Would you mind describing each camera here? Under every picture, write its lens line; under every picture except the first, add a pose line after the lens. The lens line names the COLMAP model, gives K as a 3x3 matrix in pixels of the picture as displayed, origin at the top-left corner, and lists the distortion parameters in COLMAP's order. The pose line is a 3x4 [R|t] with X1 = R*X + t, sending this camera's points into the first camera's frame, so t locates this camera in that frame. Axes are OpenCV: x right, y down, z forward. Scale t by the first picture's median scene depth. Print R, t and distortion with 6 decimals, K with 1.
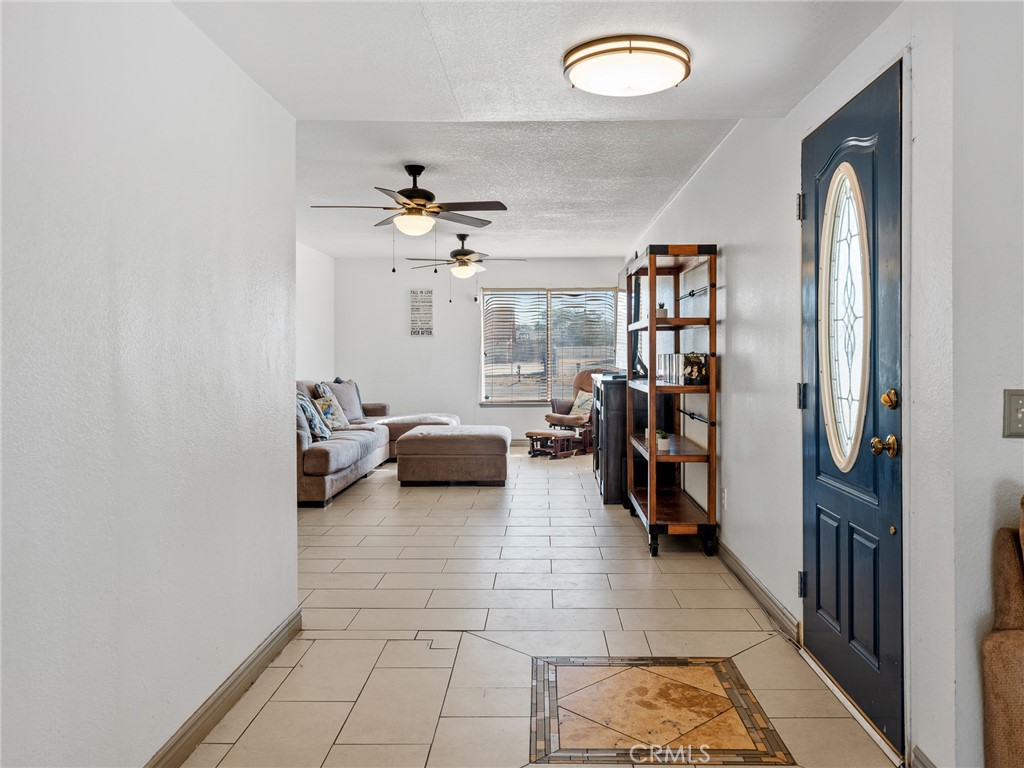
lens RADIAL K [[780.7, 0, 514.5], [0, 780.7, 378.3], [0, 0, 1]] dist [0.014802, 0.000215]
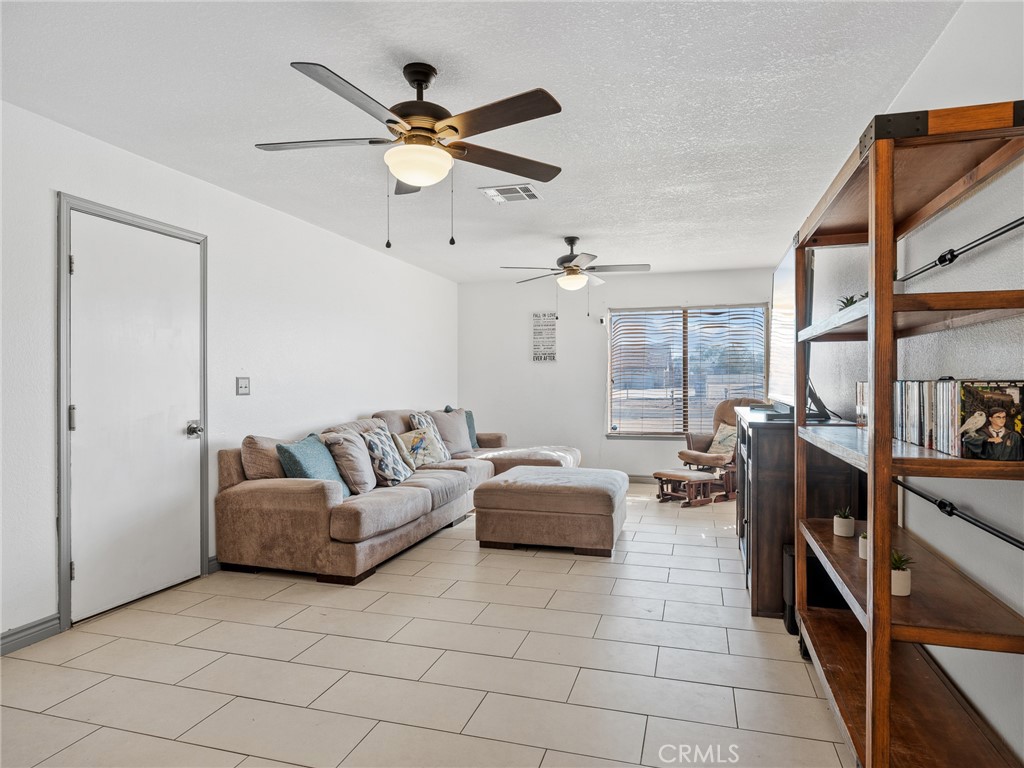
lens RADIAL K [[622.4, 0, 510.6], [0, 622.4, 390.8], [0, 0, 1]] dist [-0.001464, -0.003425]
pose [[0.968216, 0.004946, -0.250067, 0.037890], [-0.008652, 0.999868, -0.013722, -0.011035], [0.249966, 0.015449, 0.968131, 0.349143]]
